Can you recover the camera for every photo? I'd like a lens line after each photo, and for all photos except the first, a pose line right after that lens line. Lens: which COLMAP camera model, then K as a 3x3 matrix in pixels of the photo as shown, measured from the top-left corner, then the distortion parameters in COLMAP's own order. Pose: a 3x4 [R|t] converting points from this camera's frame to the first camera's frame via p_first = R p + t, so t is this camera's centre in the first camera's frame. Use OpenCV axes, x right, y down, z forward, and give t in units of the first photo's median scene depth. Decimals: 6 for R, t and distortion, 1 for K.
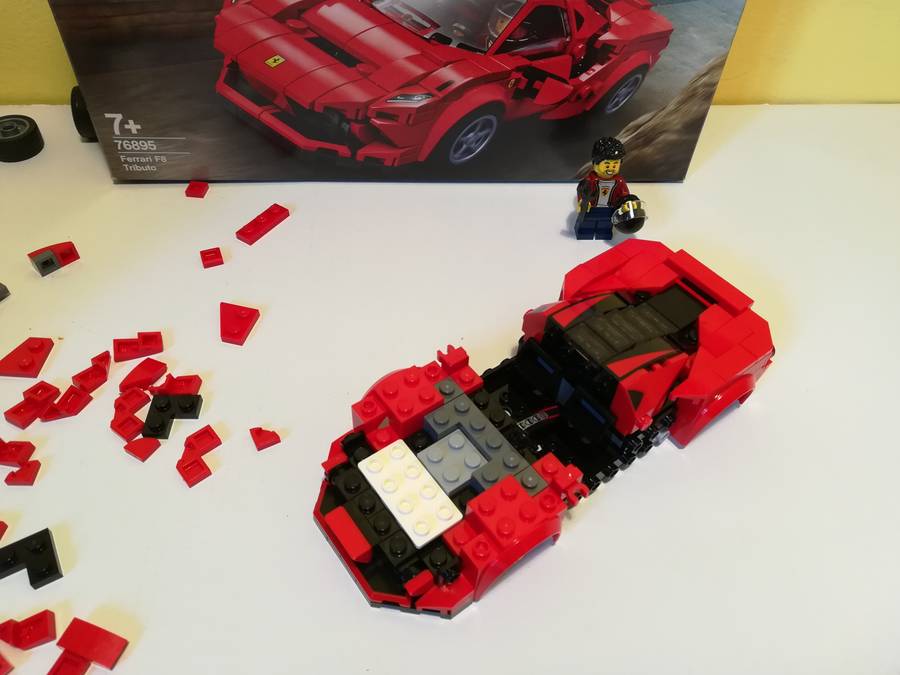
lens RADIAL K [[700.2, 0, 449.2], [0, 700.2, 339.0], [0, 0, 1]] dist [0.017631, -0.067589]
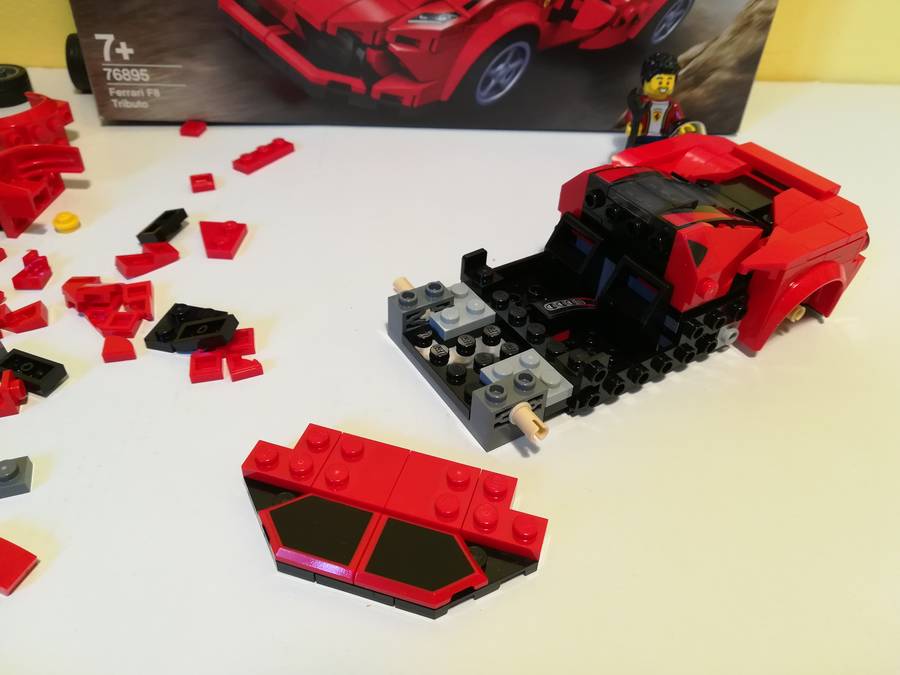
lens RADIAL K [[700.2, 0, 447.2], [0, 700.2, 342.8], [0, 0, 1]] dist [0.017631, -0.067589]
pose [[0.999862, 0.008897, -0.014025, -0.022409], [-0.011014, 0.987225, -0.158949, 0.206509], [0.012432, 0.159081, 0.987187, 0.181577]]
